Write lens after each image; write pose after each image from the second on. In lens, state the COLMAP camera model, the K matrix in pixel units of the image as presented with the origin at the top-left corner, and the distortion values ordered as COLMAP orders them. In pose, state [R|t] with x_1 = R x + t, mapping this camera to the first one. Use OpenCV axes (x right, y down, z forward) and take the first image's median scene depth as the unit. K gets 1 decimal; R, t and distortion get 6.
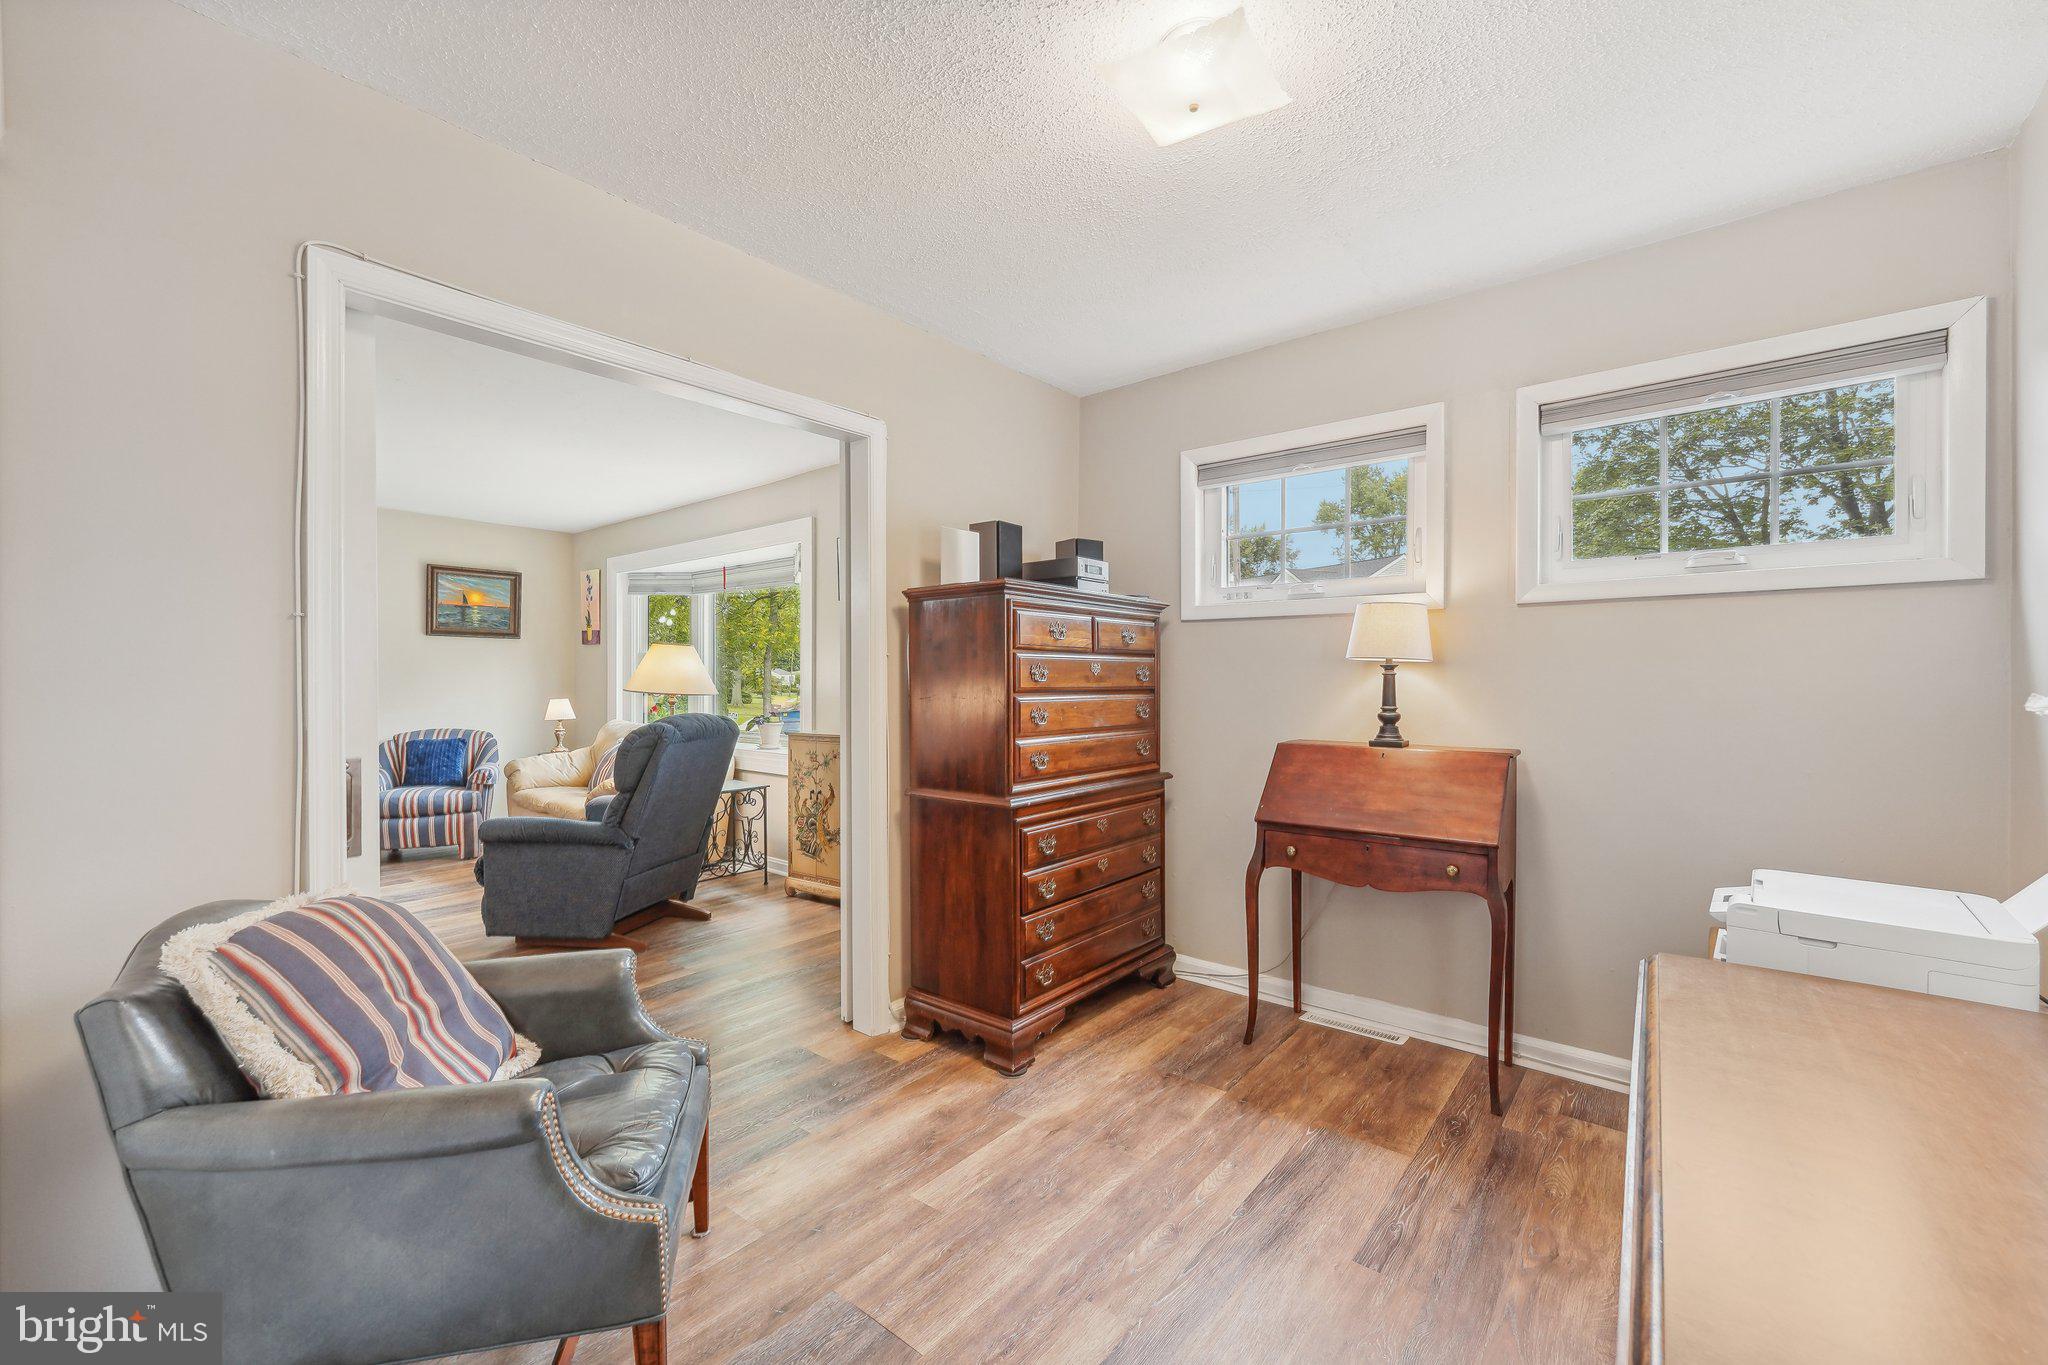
lens RADIAL K [[816.8, 0, 1002.8], [0, 816.8, 685.3], [0, 0, 1]] dist [-0.001405, -0.000010]
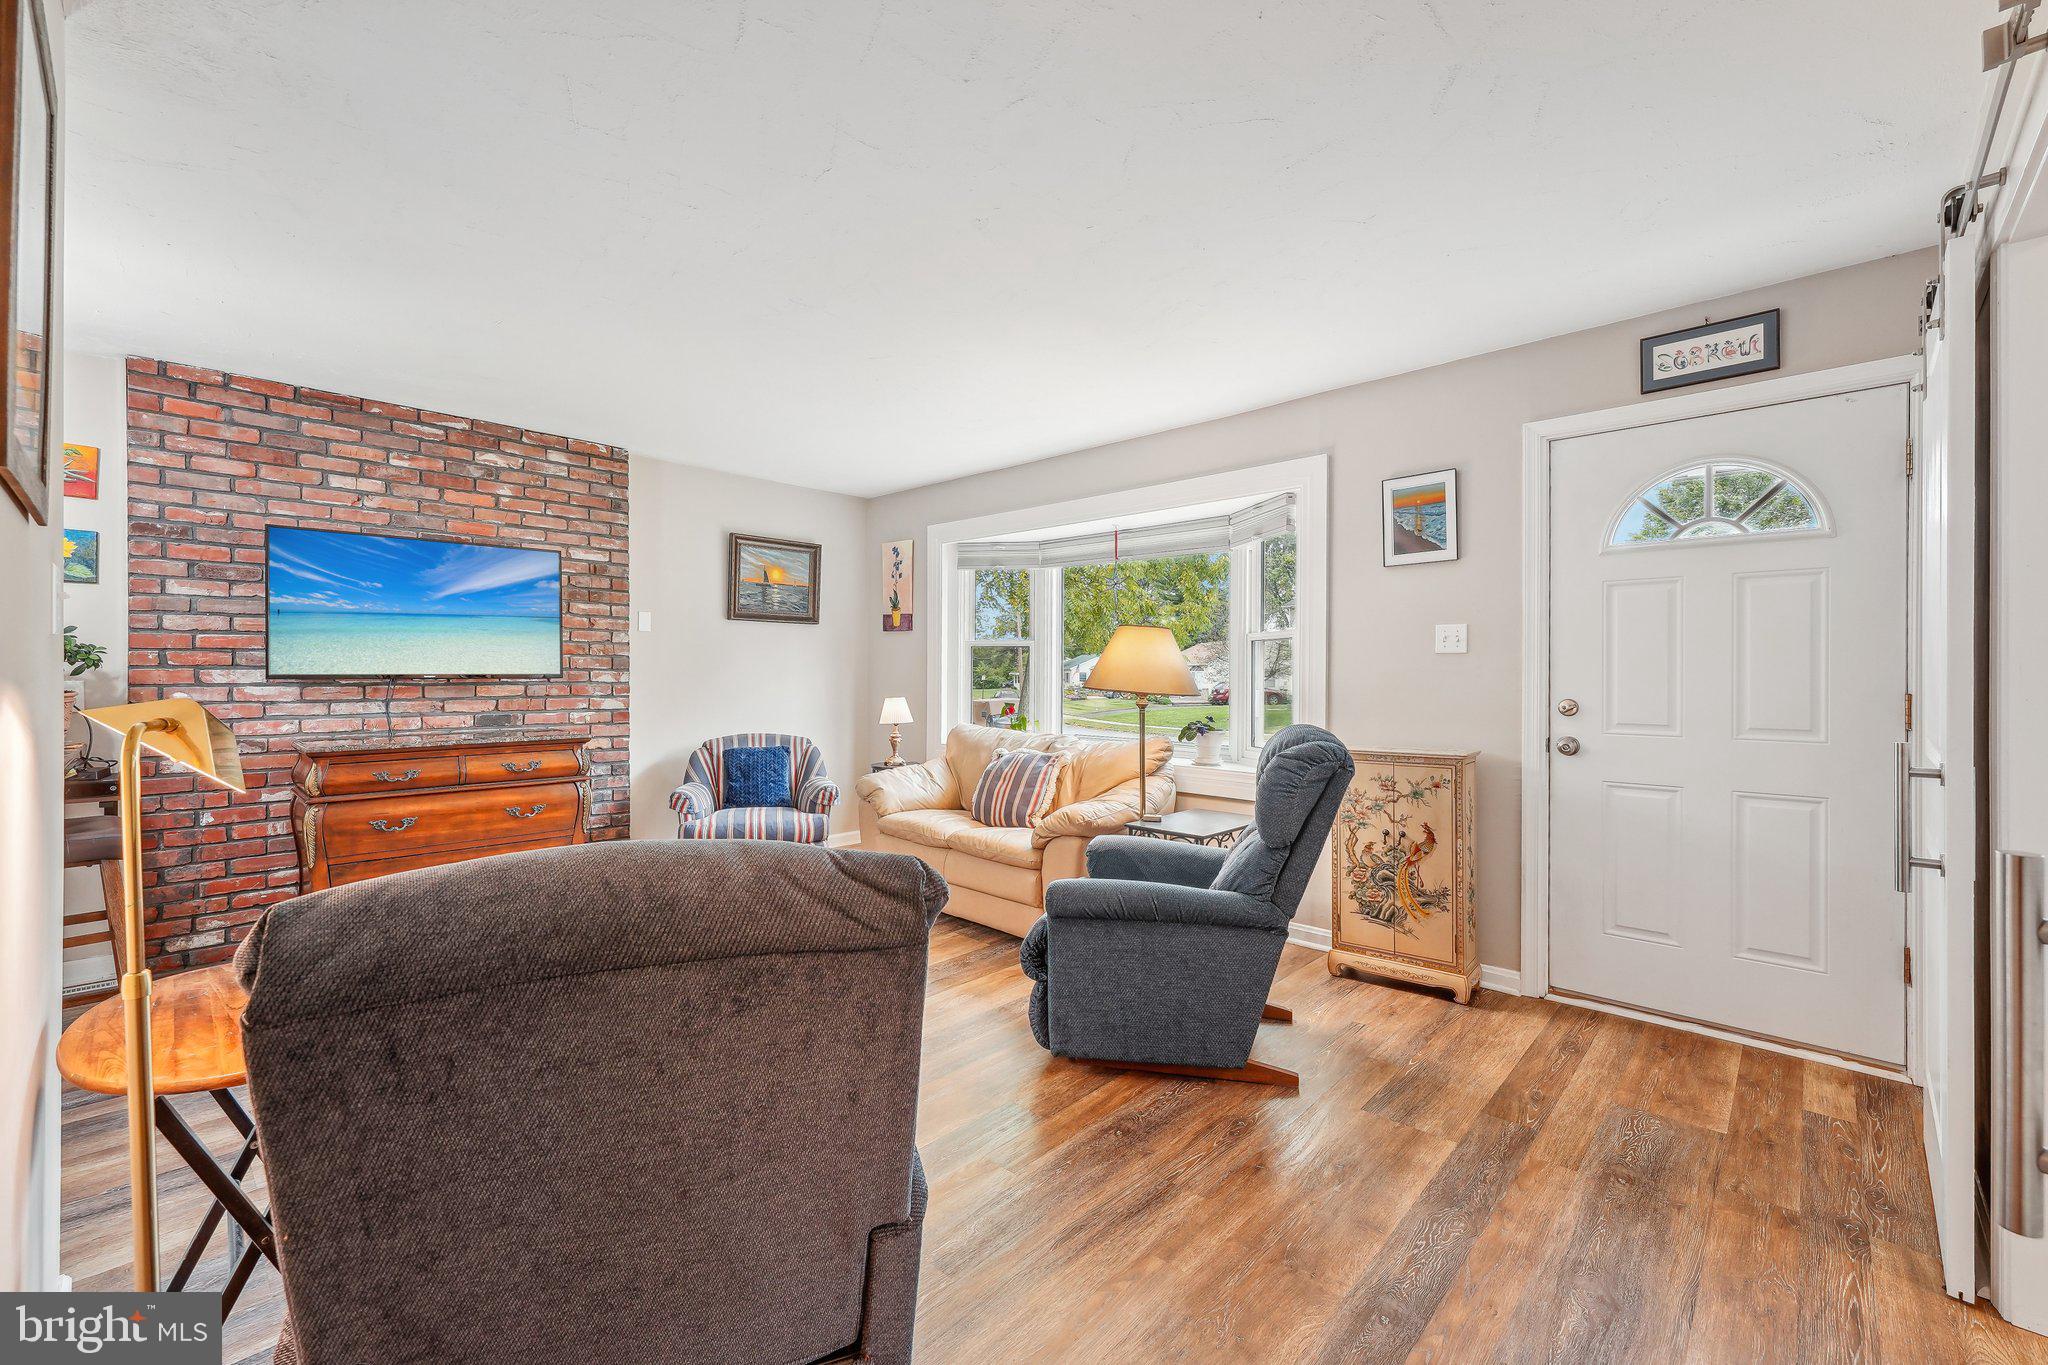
lens RADIAL K [[833.4, 0, 1016.7], [0, 833.4, 674.4], [0, 0, 1]] dist [-0.000661, 0.000349]
pose [[0.997877, 0.001116, -0.065116, -0.501559], [-0.001345, 0.999993, -0.003466, -0.005144], [0.065112, 0.003546, 0.997872, 0.251105]]
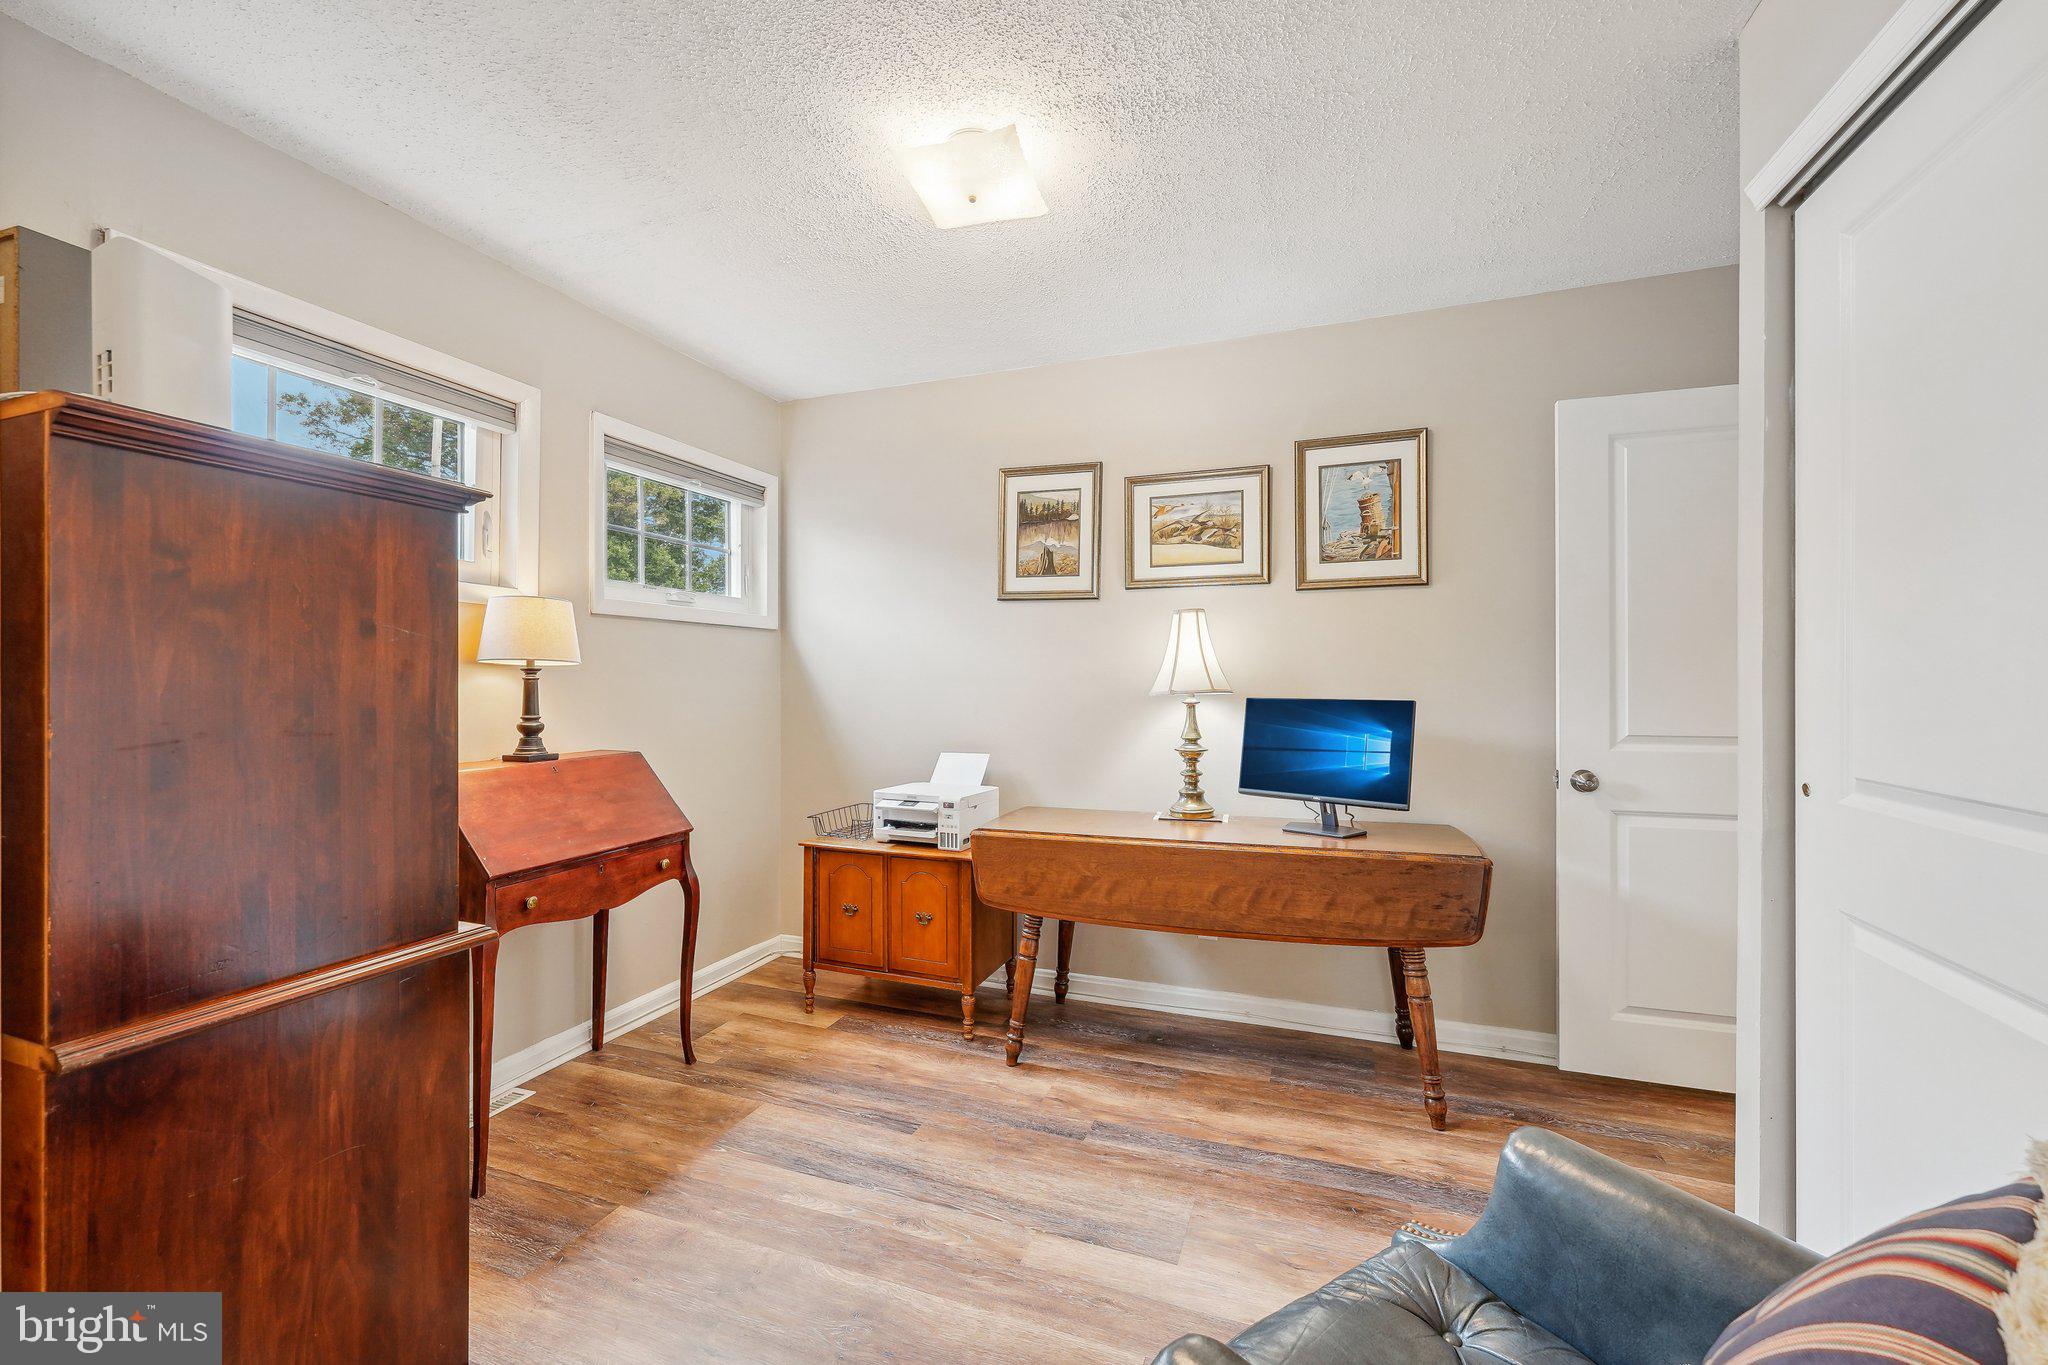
lens RADIAL K [[833.4, 0, 1016.7], [0, 833.4, 674.4], [0, 0, 1]] dist [-0.000661, 0.000349]
pose [[-0.324975, 0.005810, 0.945705, -0.327979], [0.003241, 0.999982, -0.005030, -0.007379], [-0.945717, 0.001431, -0.324988, 0.473469]]
